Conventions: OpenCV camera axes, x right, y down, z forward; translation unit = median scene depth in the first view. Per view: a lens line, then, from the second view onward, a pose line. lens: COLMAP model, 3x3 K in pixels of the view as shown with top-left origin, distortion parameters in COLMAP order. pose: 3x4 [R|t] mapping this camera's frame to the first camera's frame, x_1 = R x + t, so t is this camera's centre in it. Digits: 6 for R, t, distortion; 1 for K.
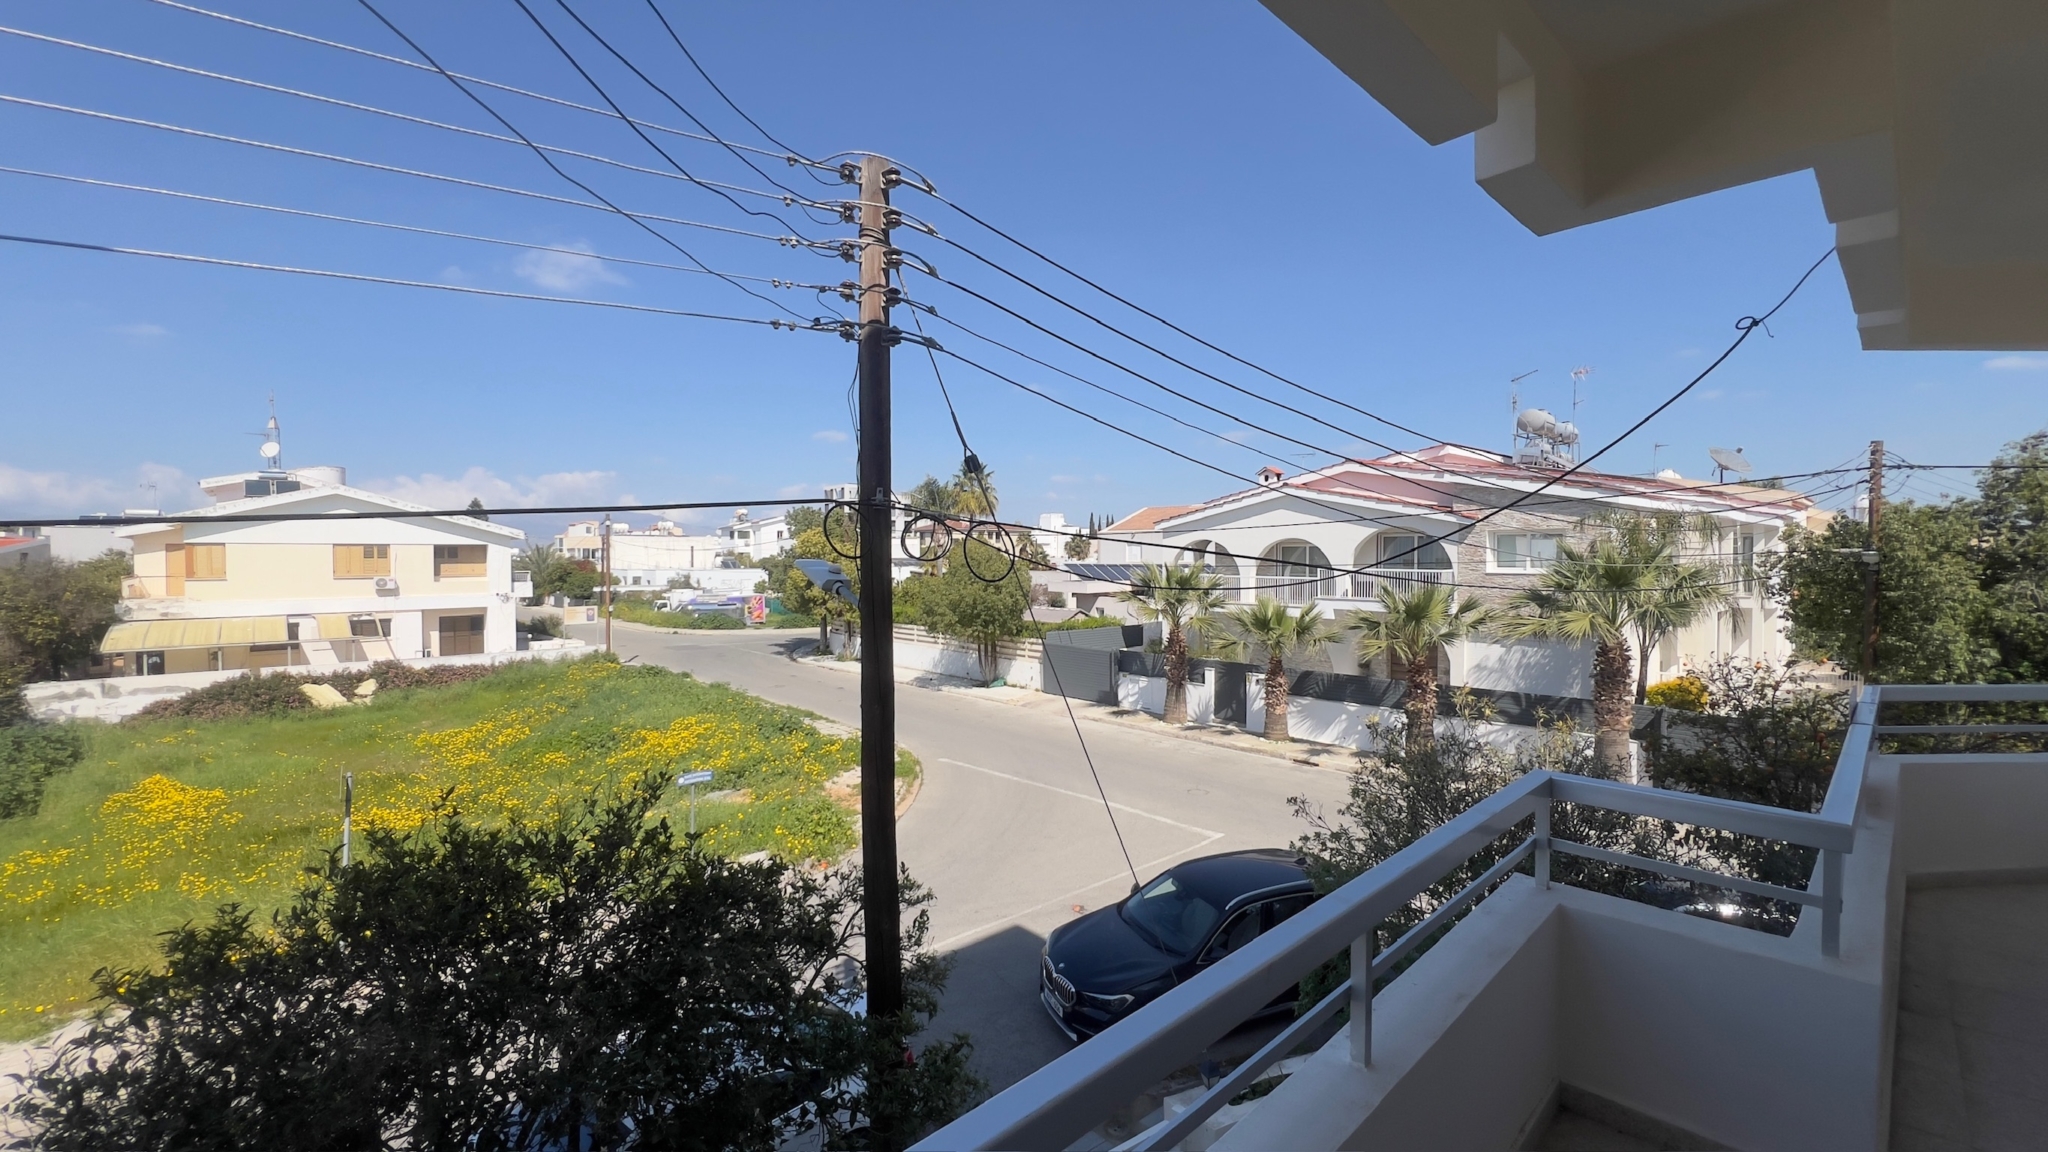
lens RADIAL K [[819.2, 0, 1017.1], [0, 819.2, 568.7], [0, 0, 1]] dist [-0.003187, 0.000904]
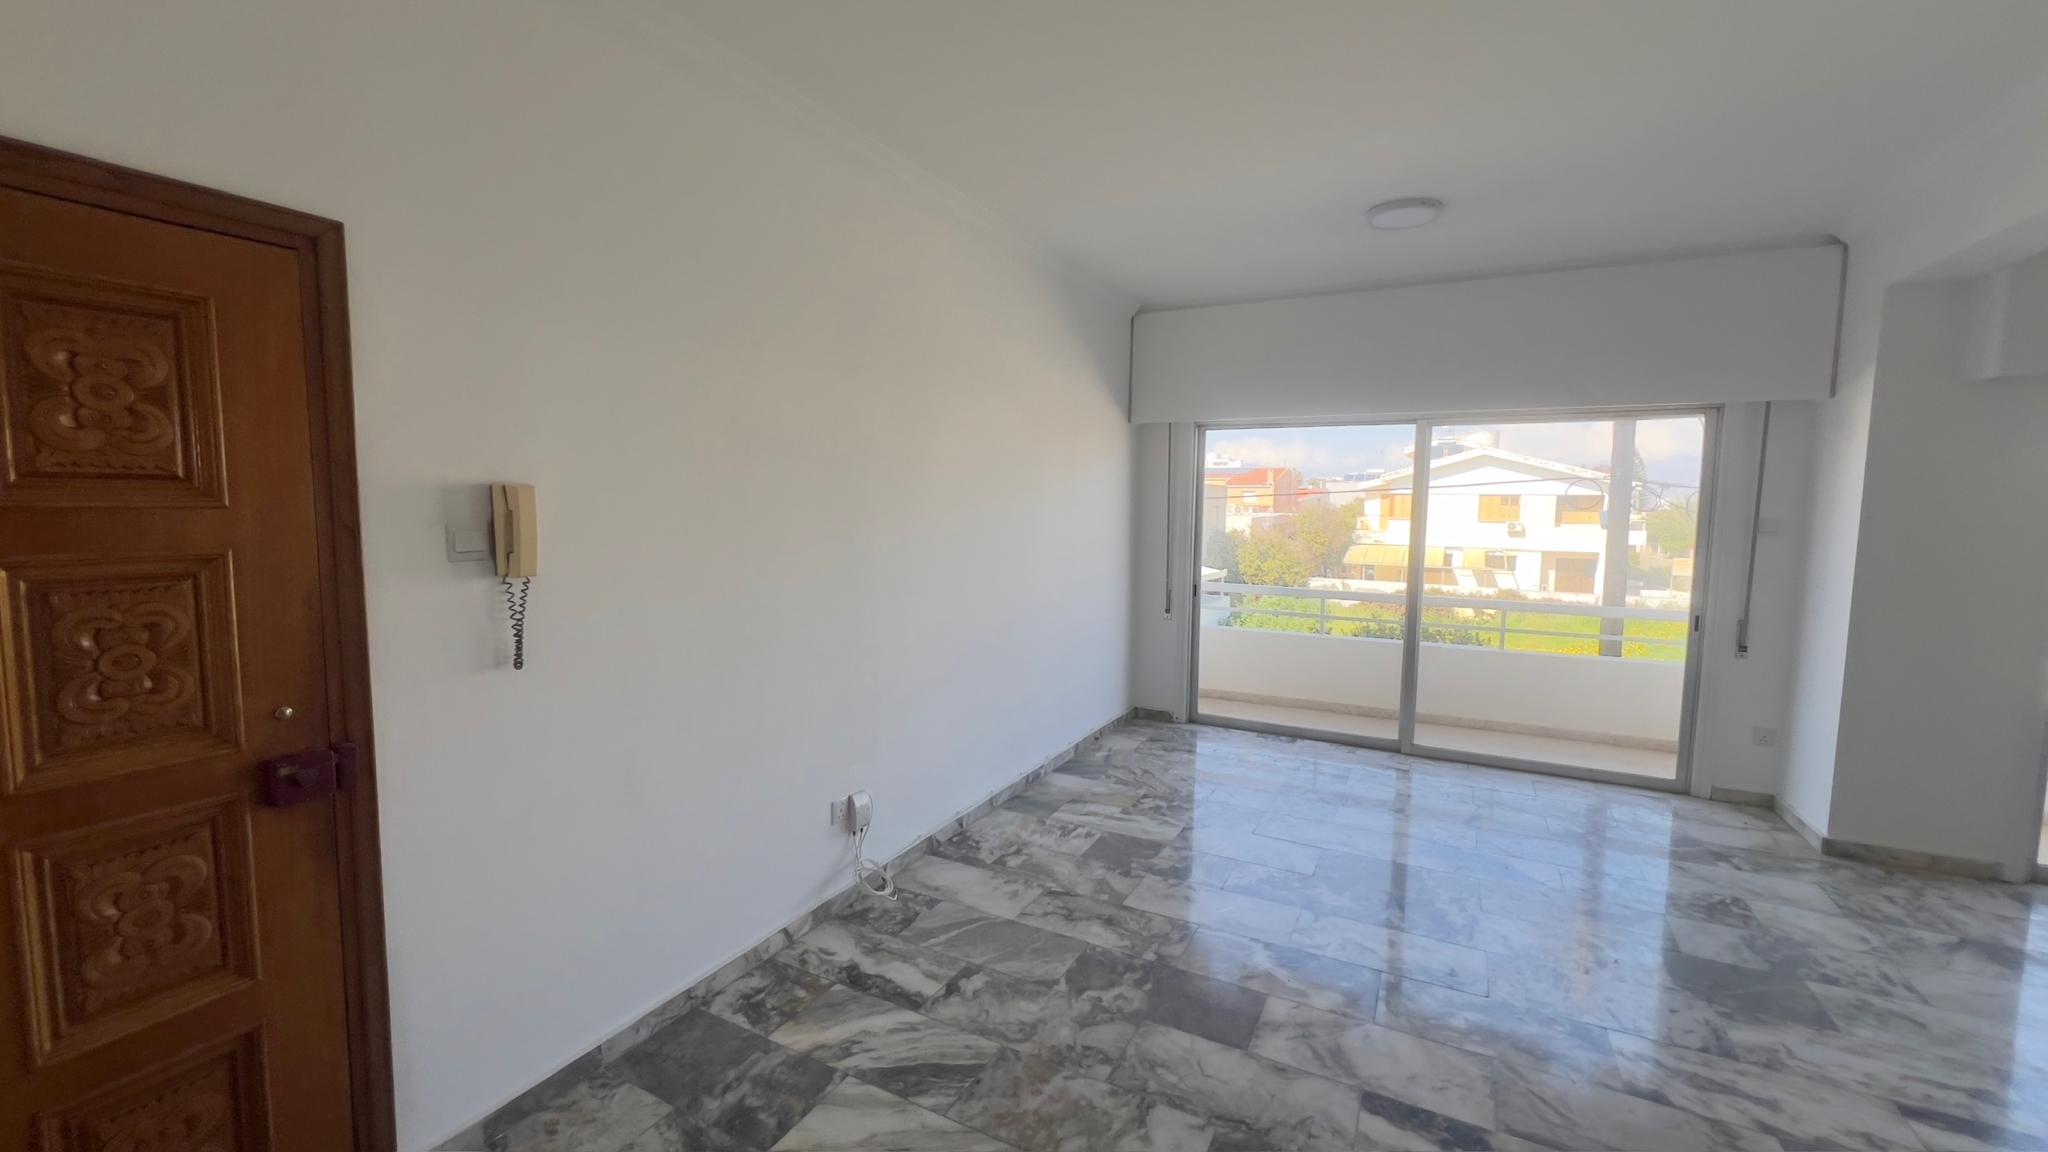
lens RADIAL K [[819.2, 0, 1020.3], [0, 819.2, 570.0], [0, 0, 1]] dist [-0.003187, 0.000904]
pose [[0.331240, 0.088782, -0.939360, 0.165873], [-0.027631, 0.996049, 0.084397, -0.000276], [0.943142, -0.002000, 0.332385, -0.123079]]
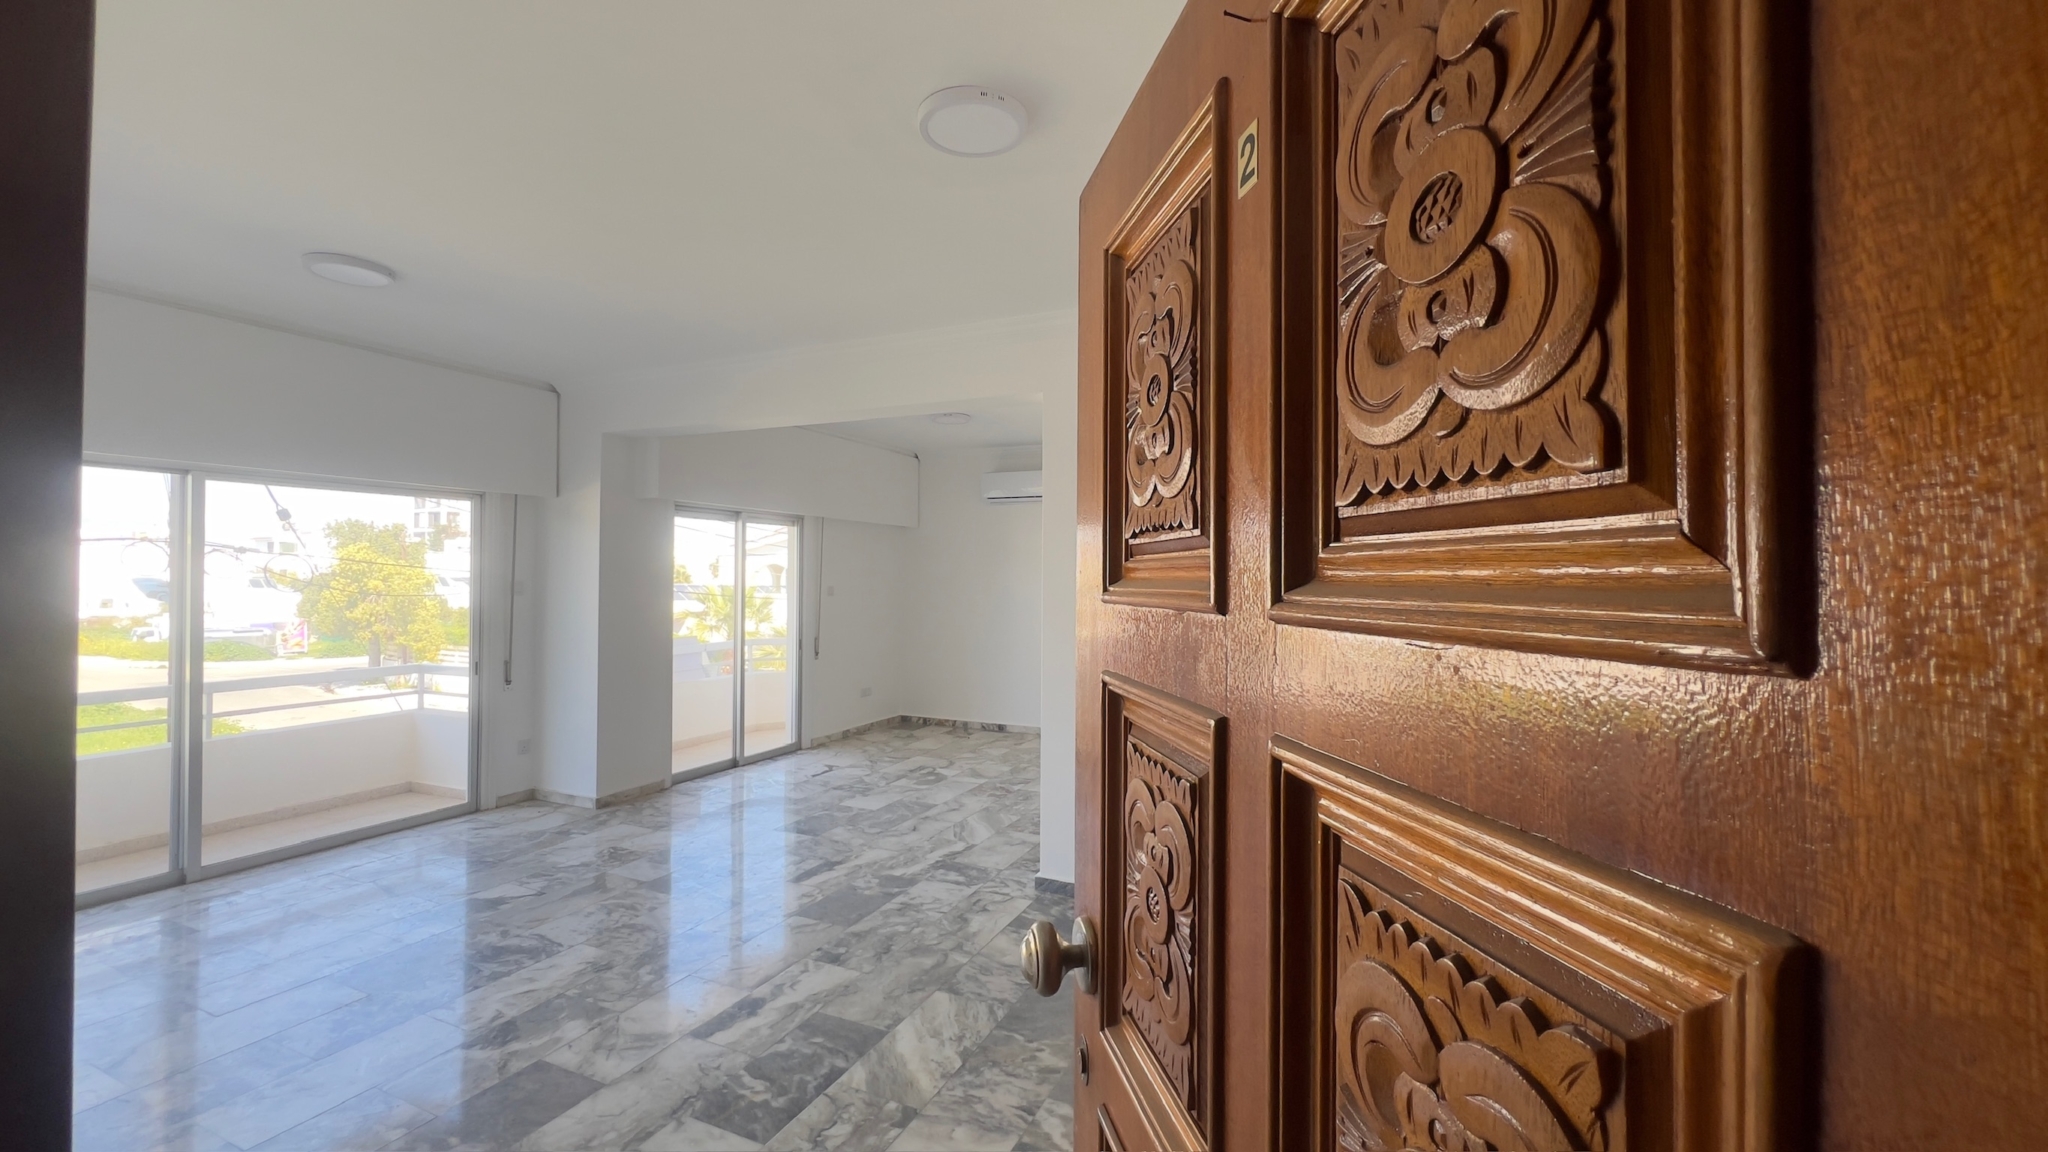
lens RADIAL K [[819.2, 0, 1019.7], [0, 819.2, 570.9], [0, 0, 1]] dist [-0.003187, 0.000904]
pose [[0.922293, 0.012218, 0.386297, 0.111585], [-0.002926, 0.999692, -0.024633, 0.001030], [-0.386479, 0.021589, 0.922045, -0.169480]]
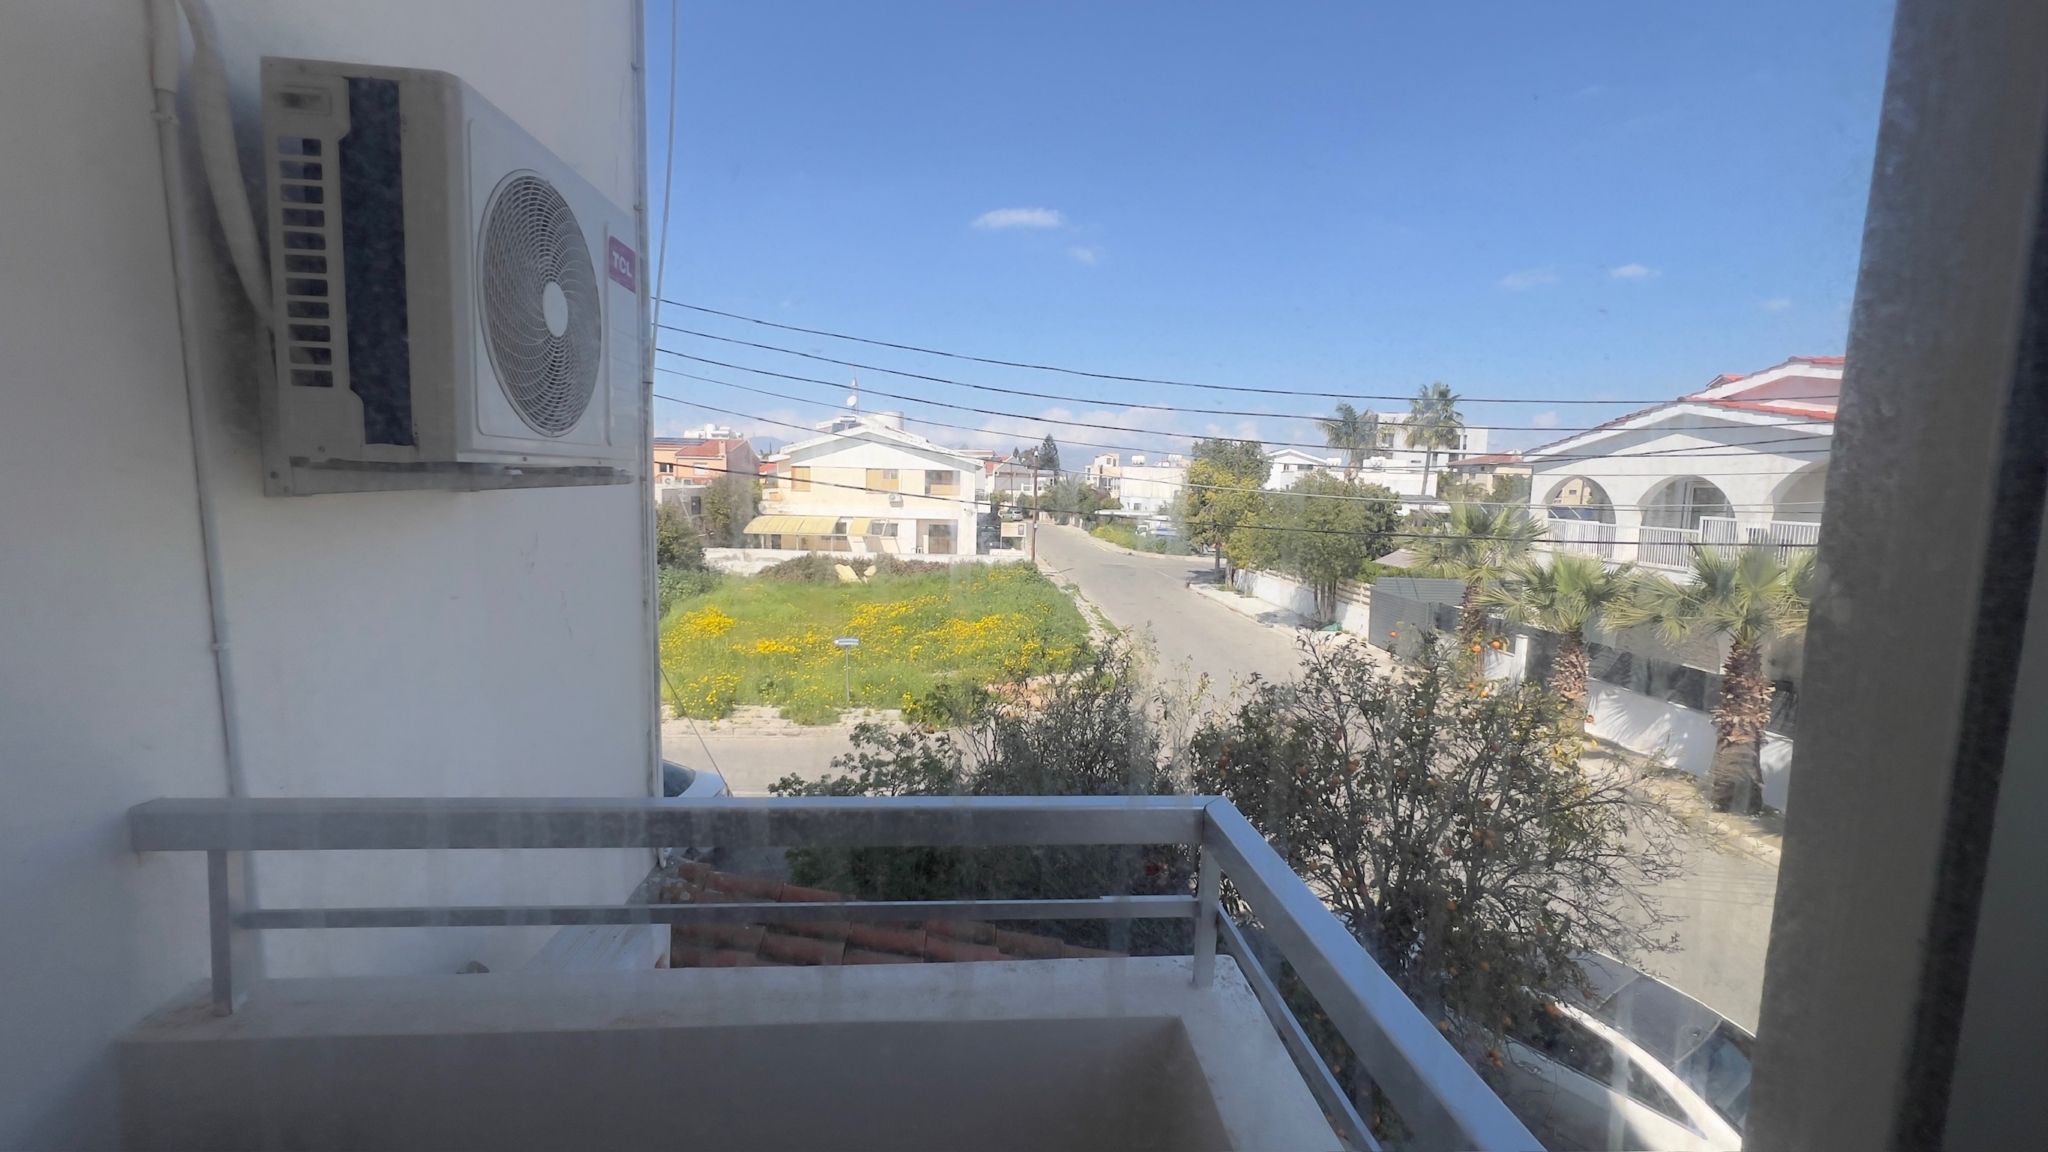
lens RADIAL K [[819.2, 0, 1023.1], [0, 819.2, 580.6], [0, 0, 1]] dist [-0.003187, 0.000904]
pose [[0.785233, 0.097187, -0.611526, 0.307236], [-0.038774, 0.993385, 0.108085, -0.000299], [0.617985, -0.061161, 0.783807, 0.063592]]
